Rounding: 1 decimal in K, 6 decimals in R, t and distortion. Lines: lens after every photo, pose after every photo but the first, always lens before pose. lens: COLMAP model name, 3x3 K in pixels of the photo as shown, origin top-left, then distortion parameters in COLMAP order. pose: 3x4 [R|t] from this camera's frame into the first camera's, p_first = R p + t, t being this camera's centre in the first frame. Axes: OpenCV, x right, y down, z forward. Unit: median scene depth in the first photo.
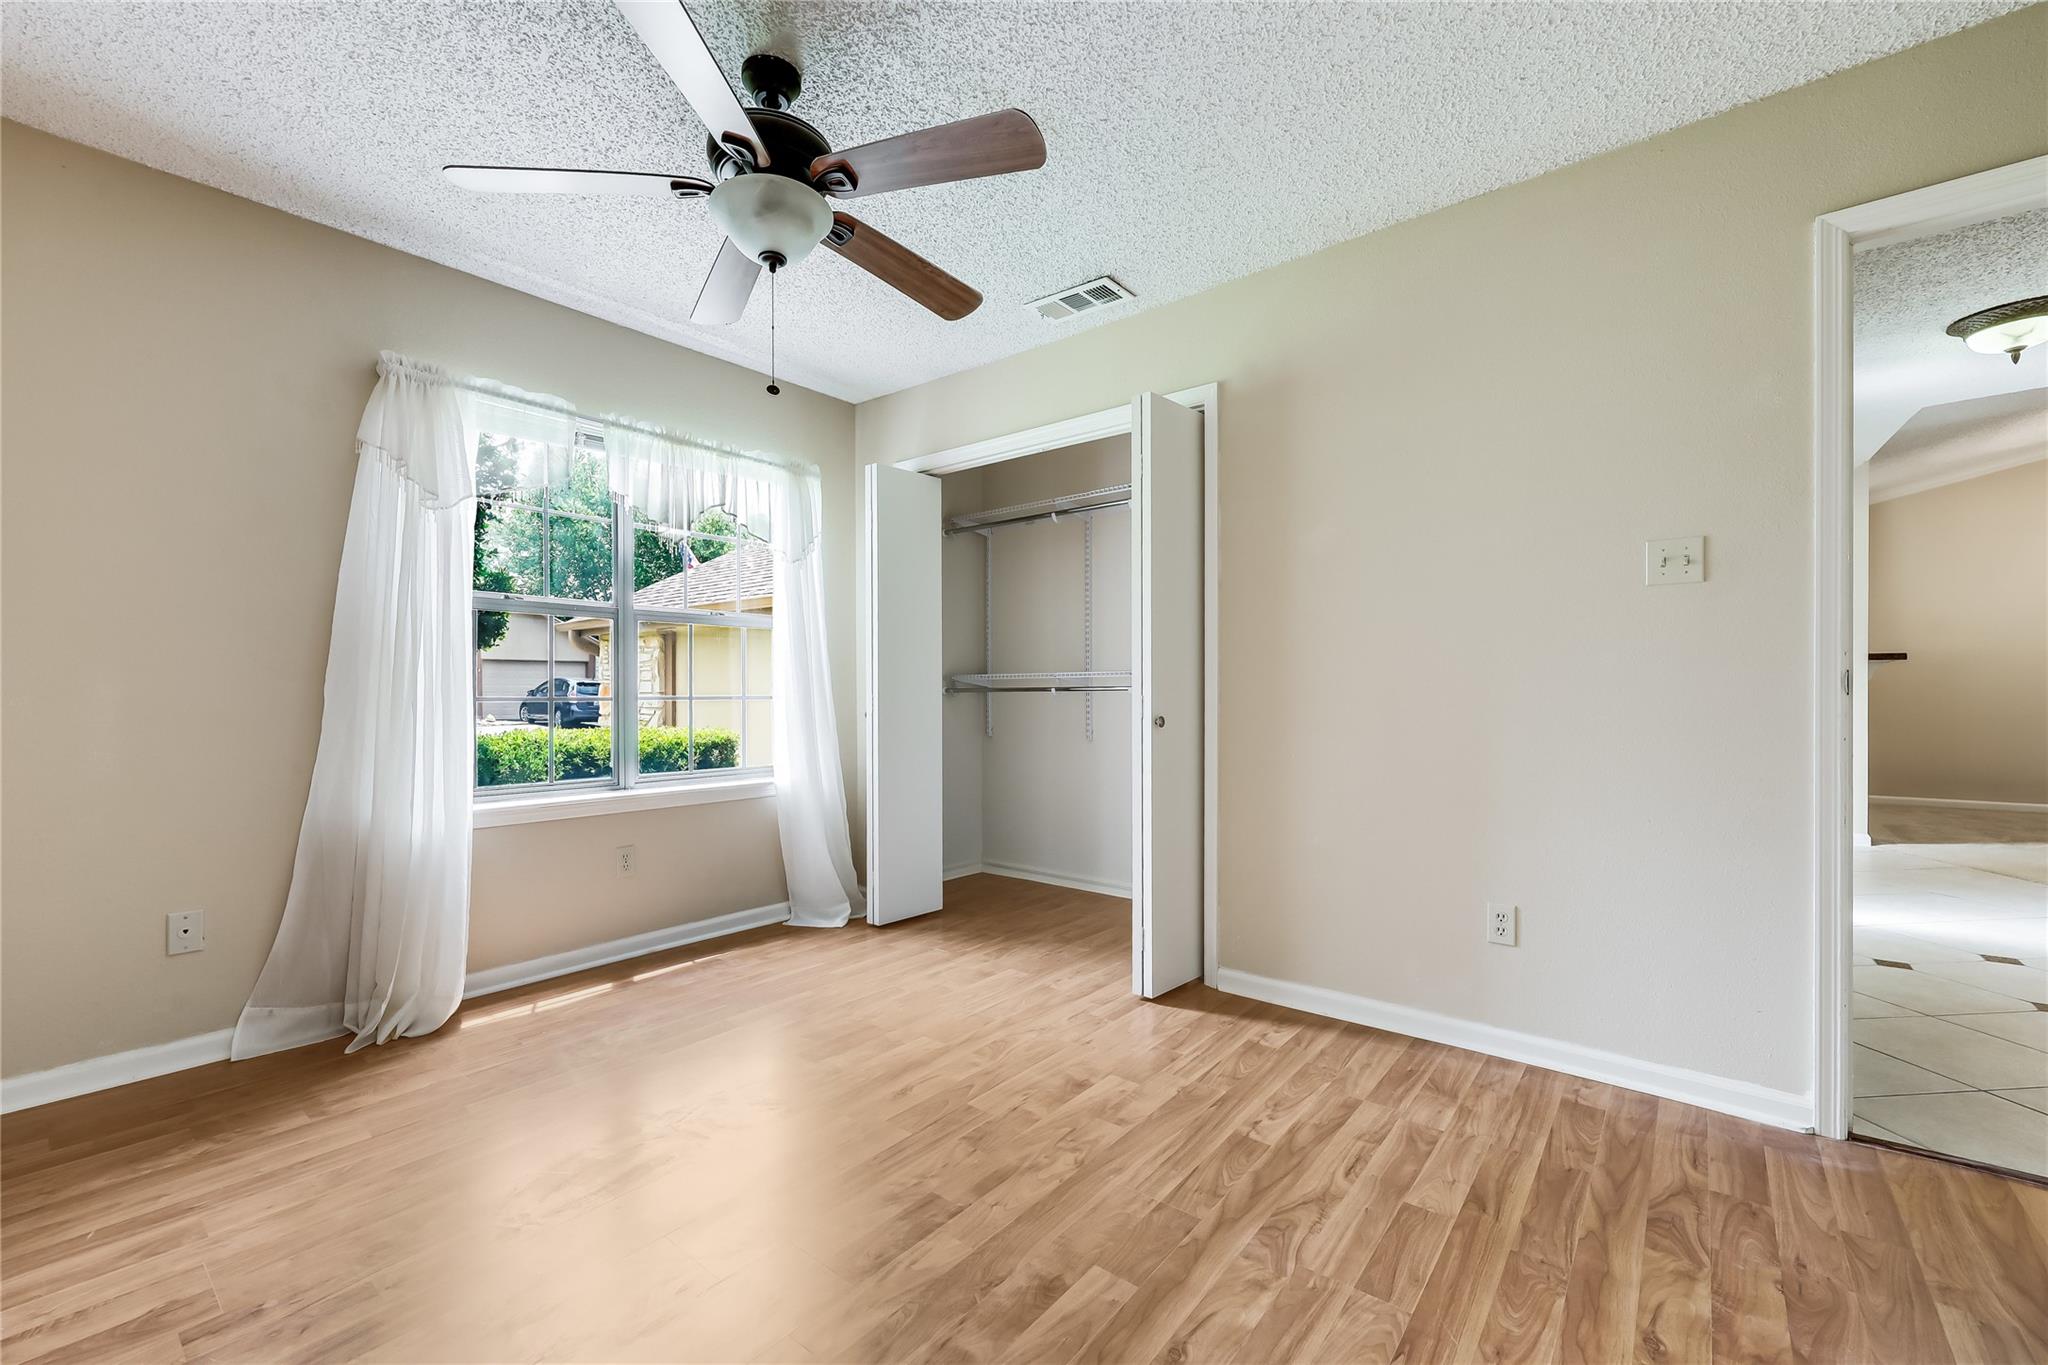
lens RADIAL K [[820.0, 0, 1021.4], [0, 820.0, 679.5], [0, 0, 1]] dist [0.003258, 0.000108]
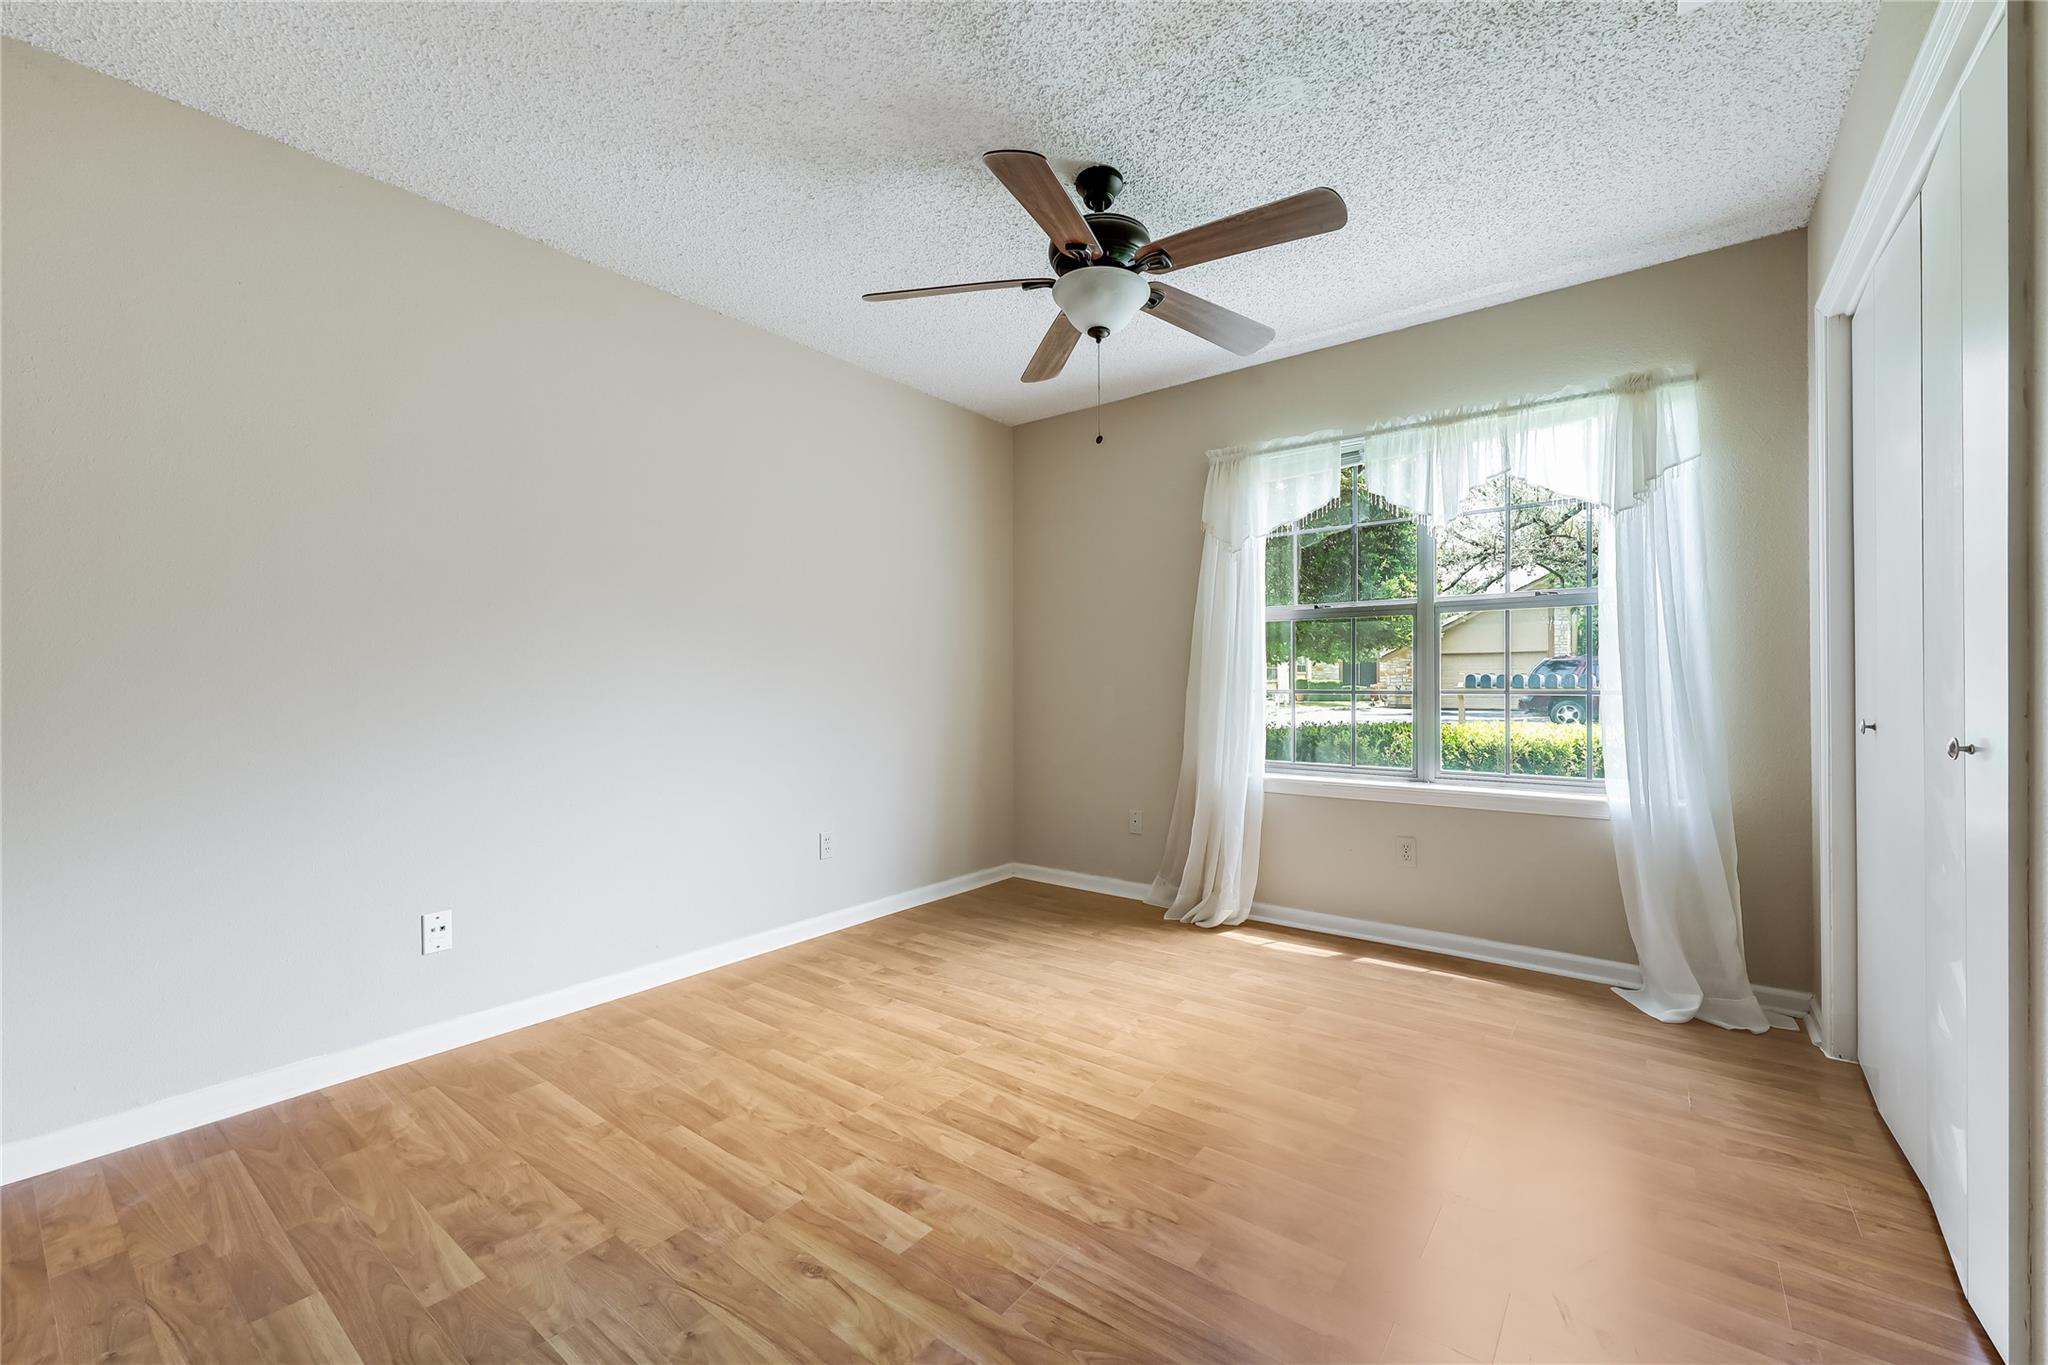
lens RADIAL K [[831.4, 0, 1030.3], [0, 831.4, 667.5], [0, 0, 1]] dist [-0.006128, -0.000157]
pose [[0.033595, -0.022171, -0.999190, 0.639455], [0.017904, 0.999607, -0.021578, 0.007805], [0.999275, -0.017165, 0.033978, 0.597744]]
